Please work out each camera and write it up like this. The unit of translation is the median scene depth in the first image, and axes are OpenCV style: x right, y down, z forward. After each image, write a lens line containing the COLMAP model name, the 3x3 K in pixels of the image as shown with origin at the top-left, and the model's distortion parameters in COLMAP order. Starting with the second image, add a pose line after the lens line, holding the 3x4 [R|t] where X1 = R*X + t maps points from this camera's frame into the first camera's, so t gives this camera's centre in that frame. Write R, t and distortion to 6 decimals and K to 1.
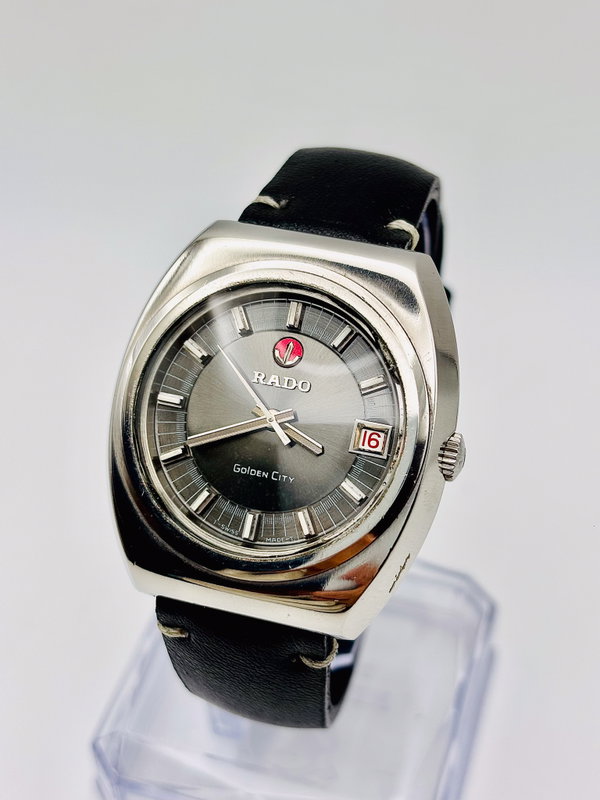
lens RADIAL K [[1319.5, 0, 300.0], [0, 1319.5, 400.0], [0, 0, 1]] dist [0.254007, -1.633874]
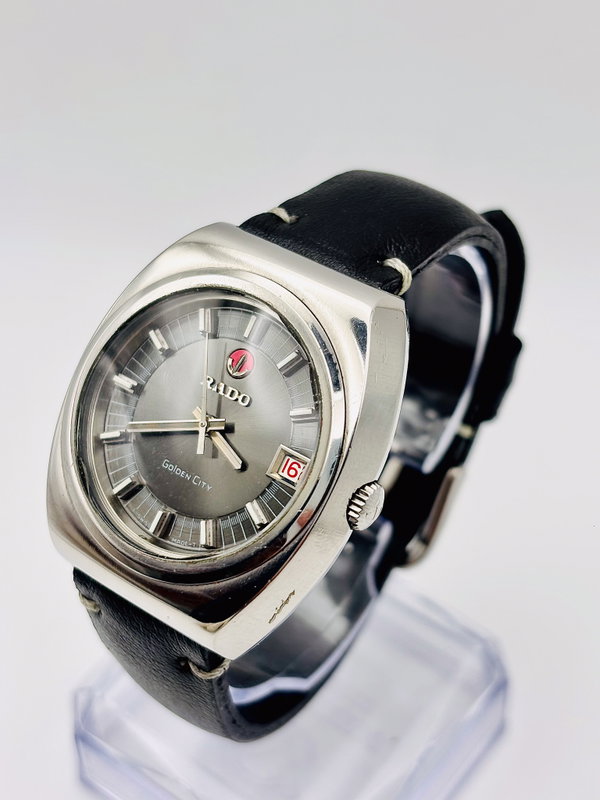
lens RADIAL K [[1319.5, 0, 300.0], [0, 1319.5, 400.0], [0, 0, 1]] dist [0.254007, -1.633874]
pose [[0.939886, 0.231448, -0.251090, 0.294090], [-0.230440, 0.972498, 0.033832, -0.054266], [0.252015, 0.026063, 0.967372, 0.044025]]
